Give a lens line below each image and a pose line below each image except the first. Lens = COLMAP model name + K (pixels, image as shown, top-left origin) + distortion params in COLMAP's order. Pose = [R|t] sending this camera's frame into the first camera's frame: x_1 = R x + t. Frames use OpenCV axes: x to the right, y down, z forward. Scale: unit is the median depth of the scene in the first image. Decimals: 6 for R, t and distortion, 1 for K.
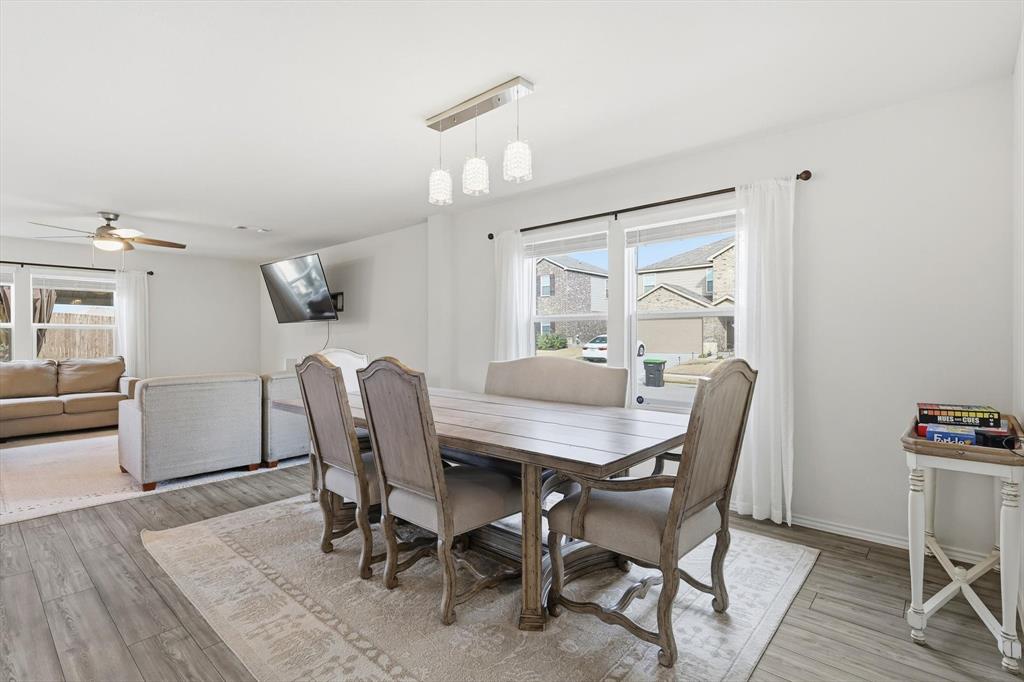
lens RADIAL K [[485.7, 0, 512.0], [0, 485.7, 341.0], [0, 0, 1]] dist [-0.000396, -0.000480]
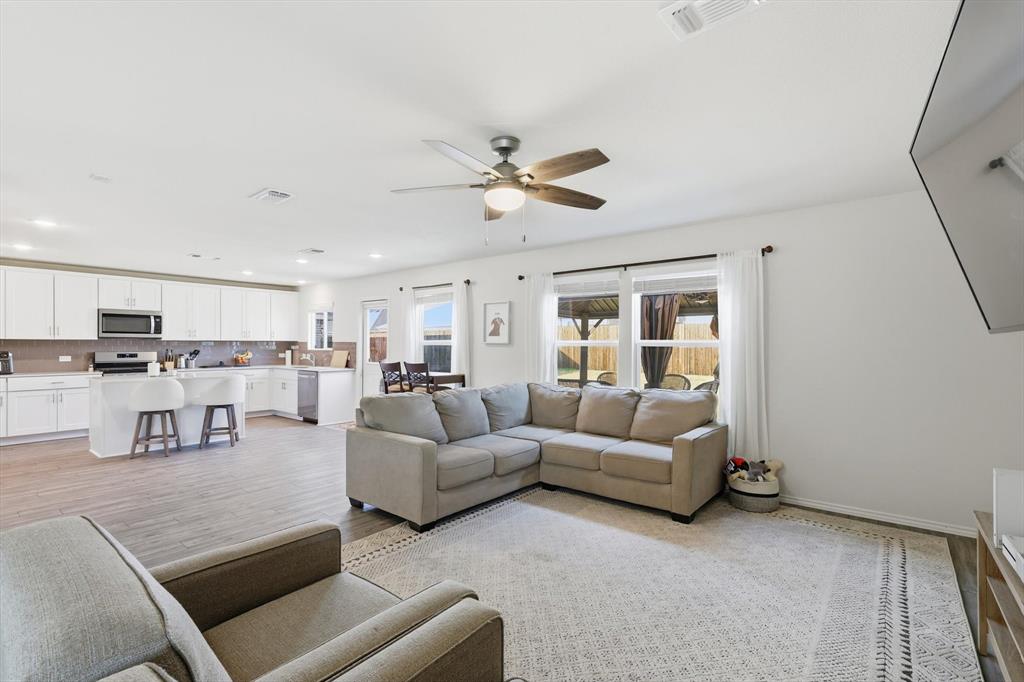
lens RADIAL K [[464.0, 0, 521.9], [0, 464.0, 342.4], [0, 0, 1]] dist [-0.001610, -0.000629]
pose [[0.058077, -0.004646, -0.998301, -0.266269], [-0.012238, 0.999911, -0.005366, -0.028517], [0.998237, 0.012529, 0.058015, 0.842607]]
